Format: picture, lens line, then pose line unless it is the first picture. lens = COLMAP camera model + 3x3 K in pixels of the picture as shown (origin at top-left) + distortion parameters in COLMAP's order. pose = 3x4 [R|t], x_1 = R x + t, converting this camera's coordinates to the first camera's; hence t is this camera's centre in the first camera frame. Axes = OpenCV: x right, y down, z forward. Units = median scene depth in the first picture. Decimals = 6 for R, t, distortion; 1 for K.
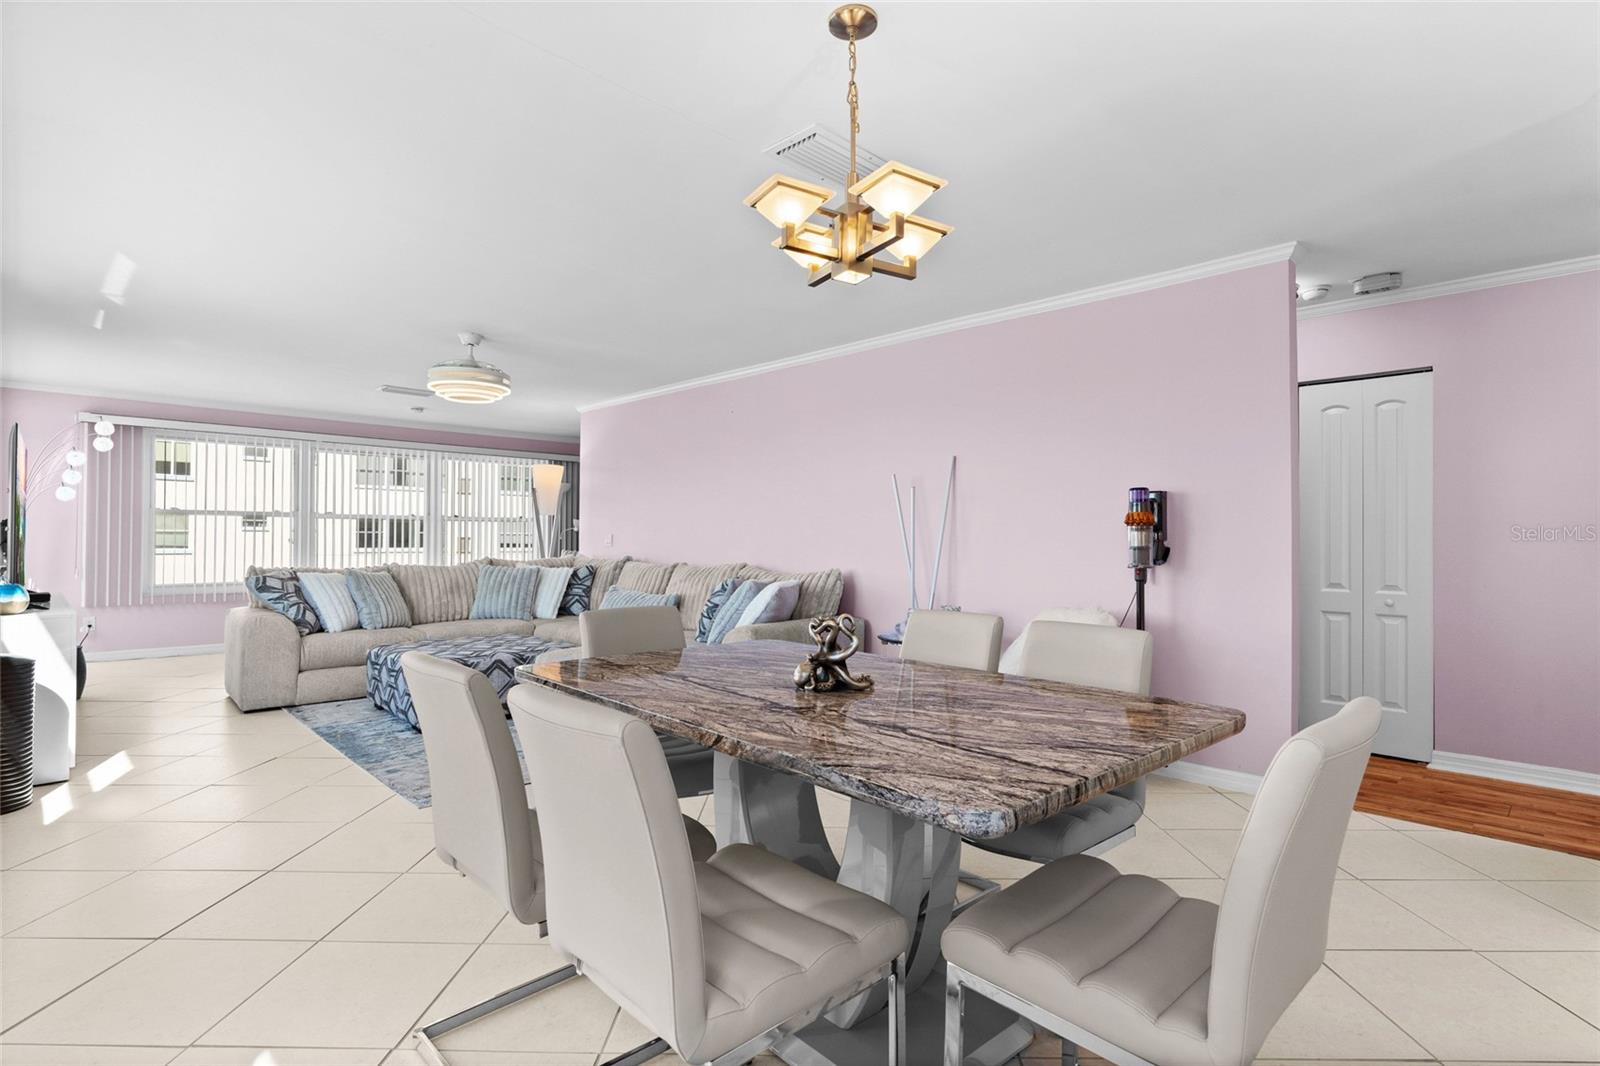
lens RADIAL K [[800.0, 0, 794.9], [0, 800.0, 535.0], [0, 0, 1]] dist [-0.000063, 0.000813]
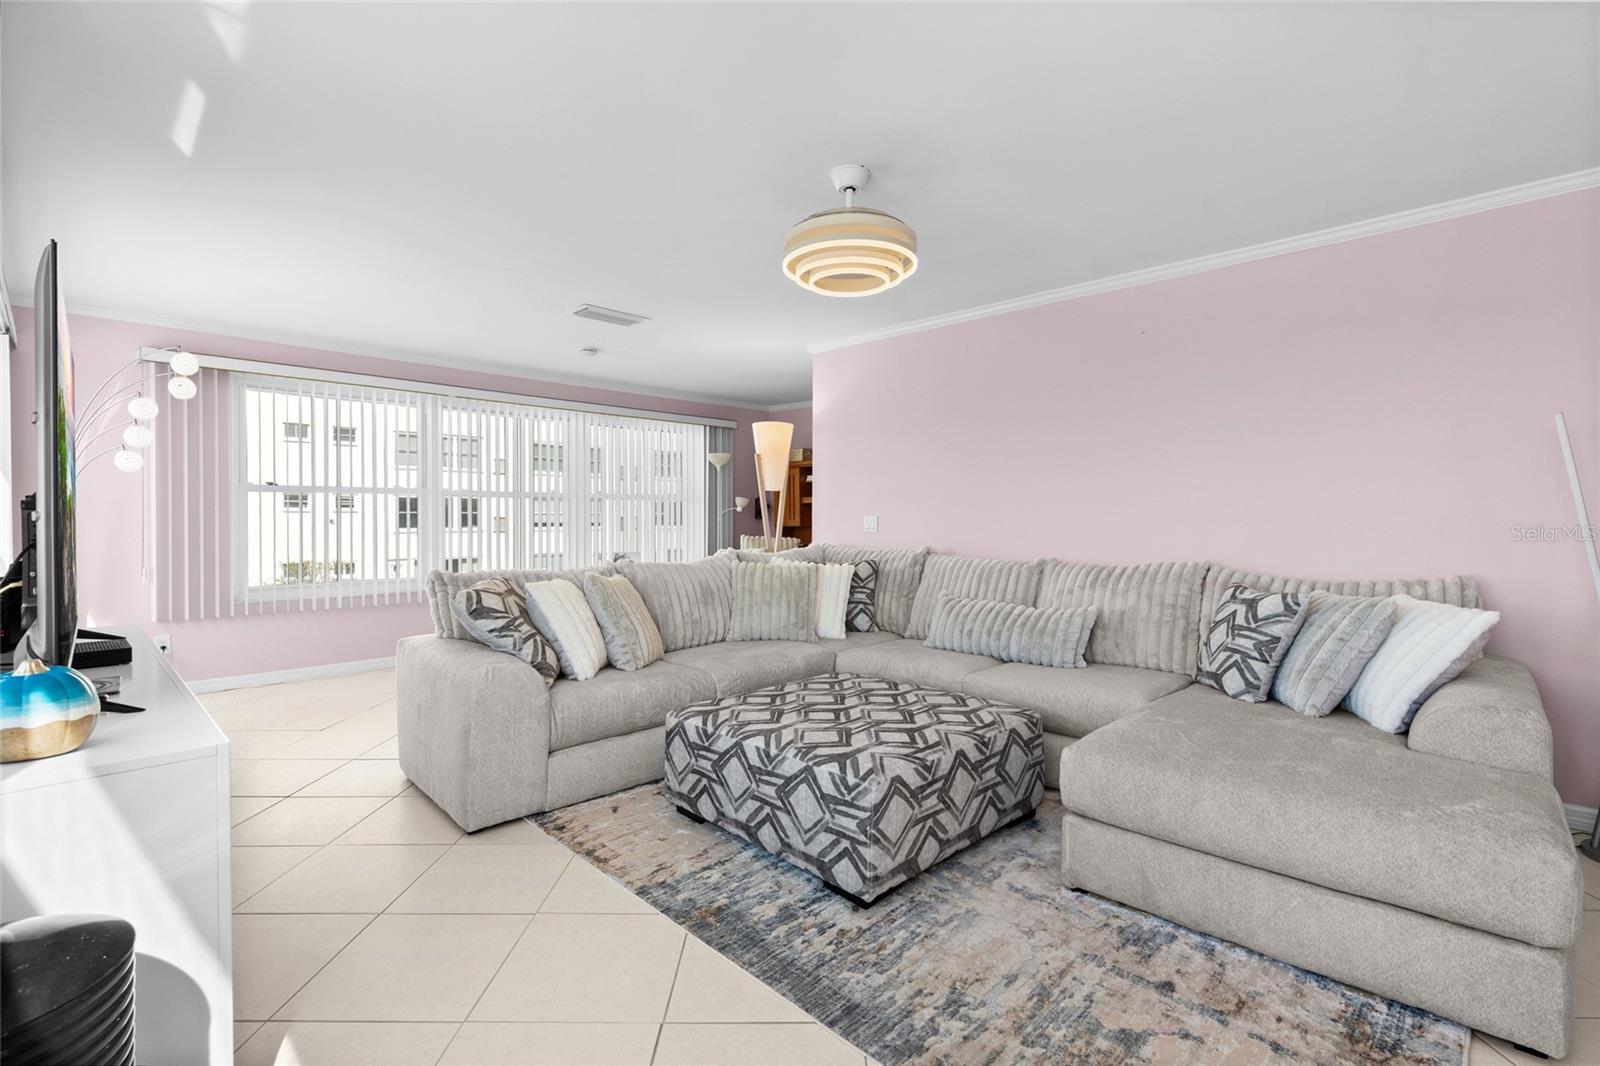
lens RADIAL K [[736.5, 0, 798.8], [0, 736.5, 529.8], [0, 0, 1]] dist [-0.002768, -0.000114]
pose [[0.999796, -0.004369, 0.019721, -0.406567], [0.003922, 0.999736, 0.022636, -0.005418], [-0.019815, -0.022554, 0.999549, 0.417762]]
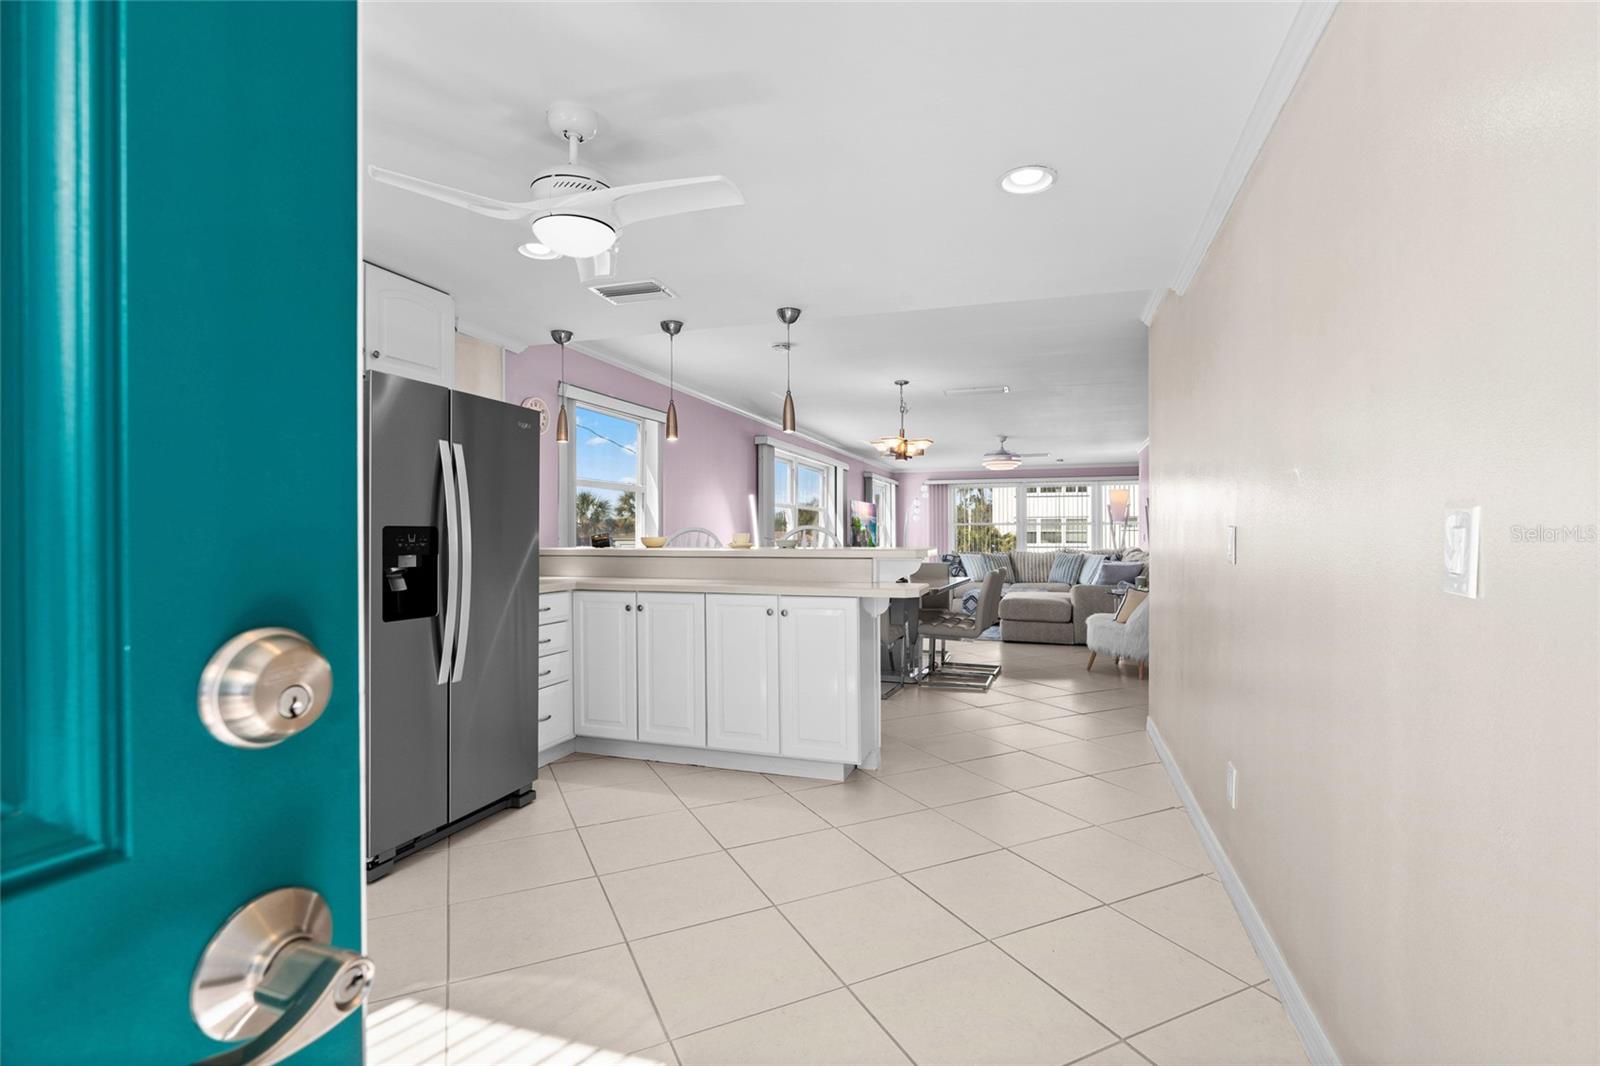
lens RADIAL K [[736.1, 0, 801.2], [0, 736.1, 535.2], [0, 0, 1]] dist [-0.002464, 0.000052]
pose [[0.460479, -0.007997, -0.887635, 0.903498], [0.010893, 0.999935, -0.003358, -0.000334], [0.887604, -0.008123, 0.460536, -0.278084]]
